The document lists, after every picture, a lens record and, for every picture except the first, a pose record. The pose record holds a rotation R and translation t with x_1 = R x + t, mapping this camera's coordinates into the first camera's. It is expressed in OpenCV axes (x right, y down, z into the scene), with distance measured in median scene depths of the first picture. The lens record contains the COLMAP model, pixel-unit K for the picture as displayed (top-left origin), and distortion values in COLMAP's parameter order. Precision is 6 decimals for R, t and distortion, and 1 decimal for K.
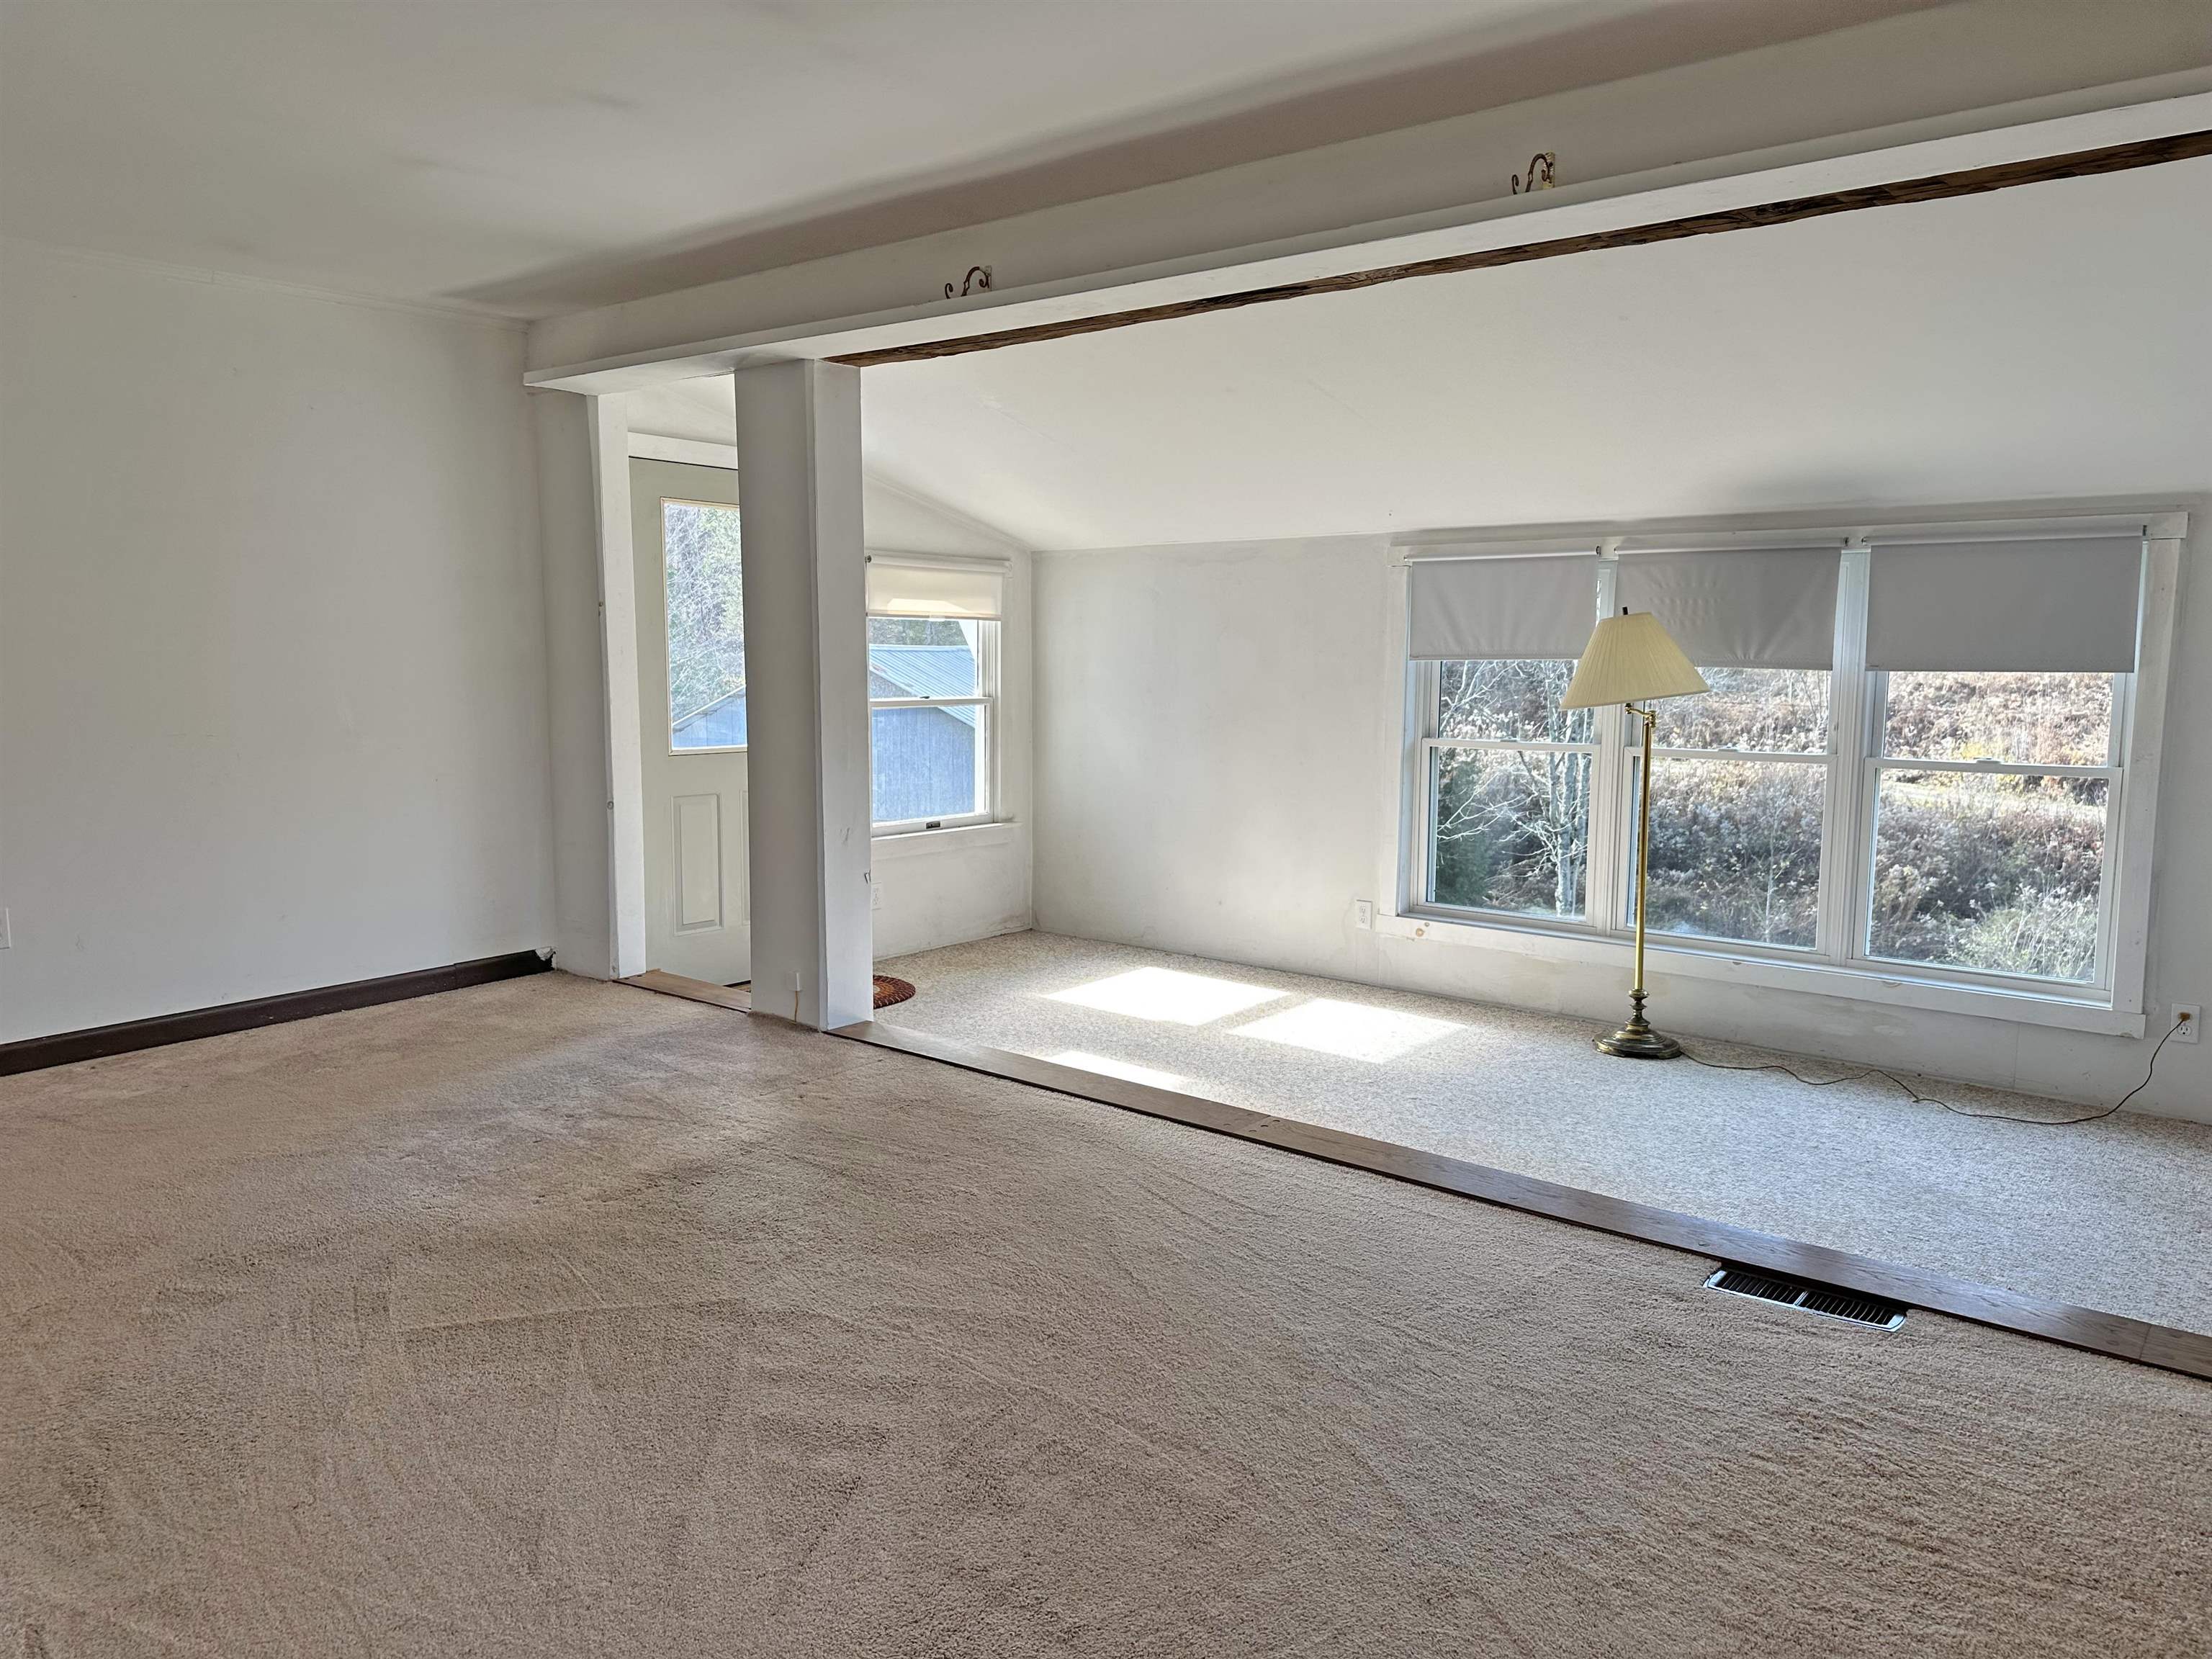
lens RADIAL K [[1510.1, 0, 1107.0], [0, 1510.1, 813.7], [0, 0, 1]] dist [0.125945, -0.184255]
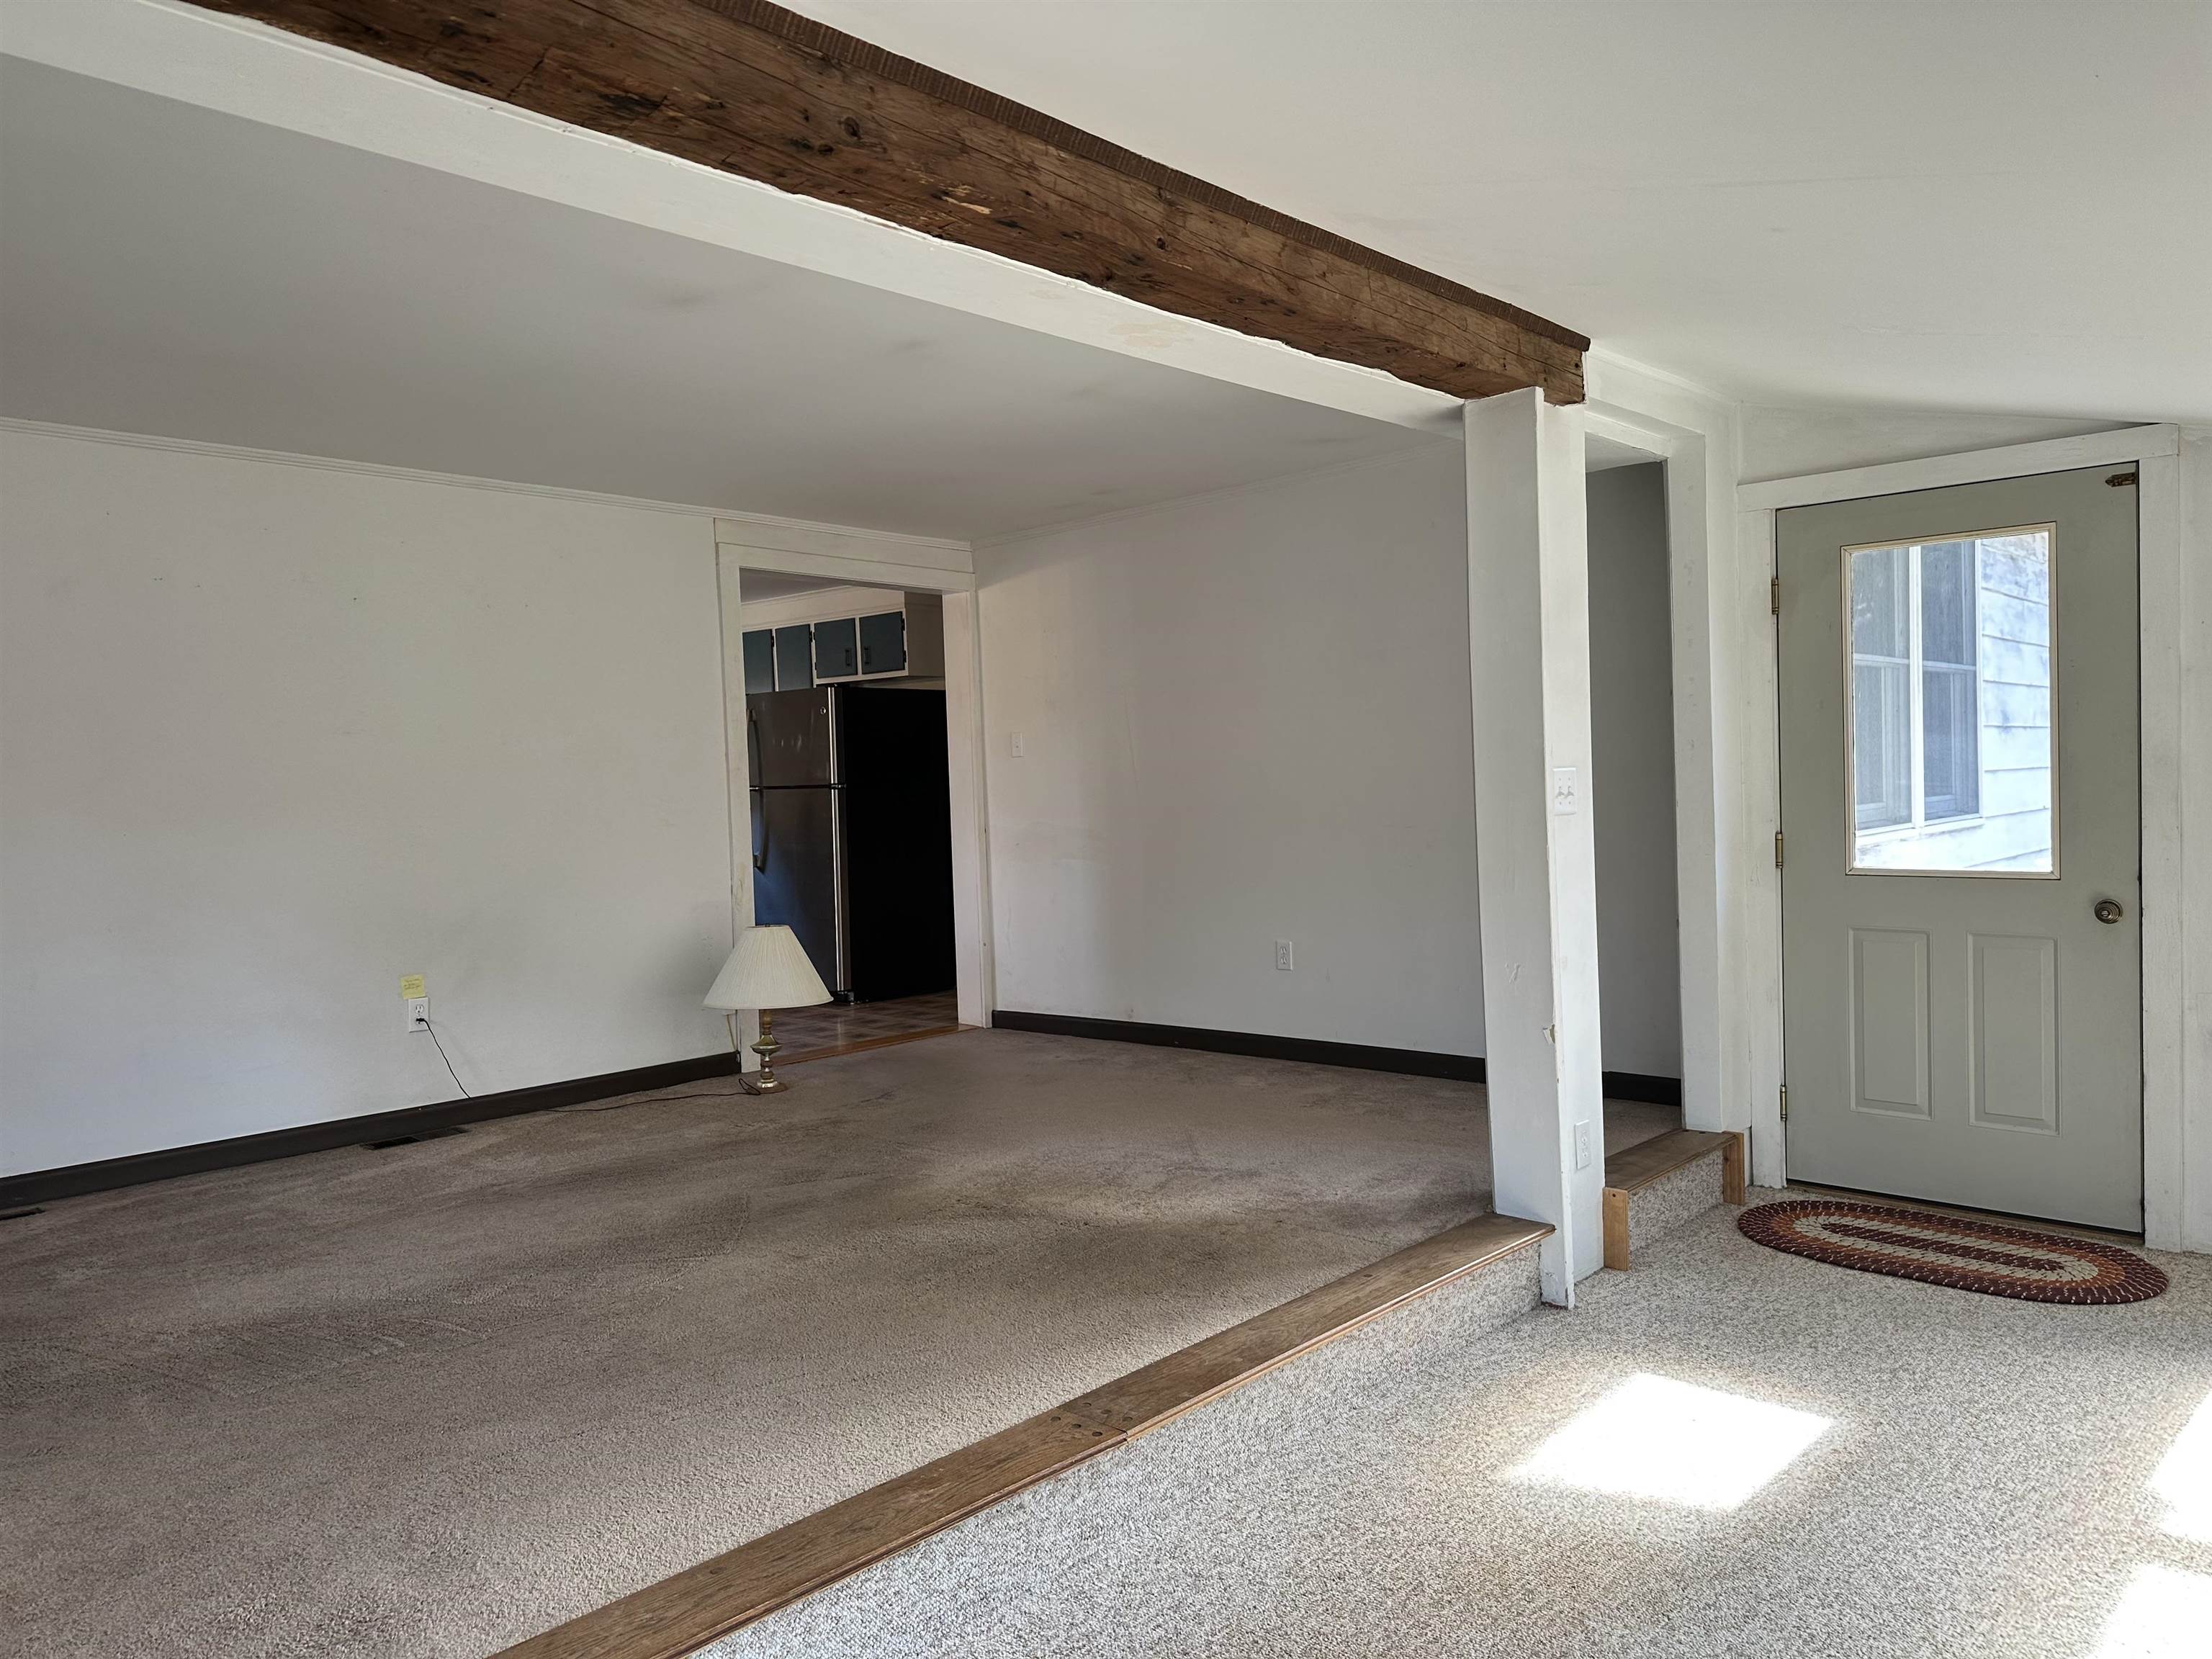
lens RADIAL K [[1510.1, 0, 1107.0], [0, 1510.1, 813.7], [0, 0, 1]] dist [0.125945, -0.184255]
pose [[-0.054665, 0.018314, -0.998337, 0.740603], [-0.079737, 0.996559, 0.022648, -0.081251], [0.995316, 0.080843, -0.053017, 0.964104]]
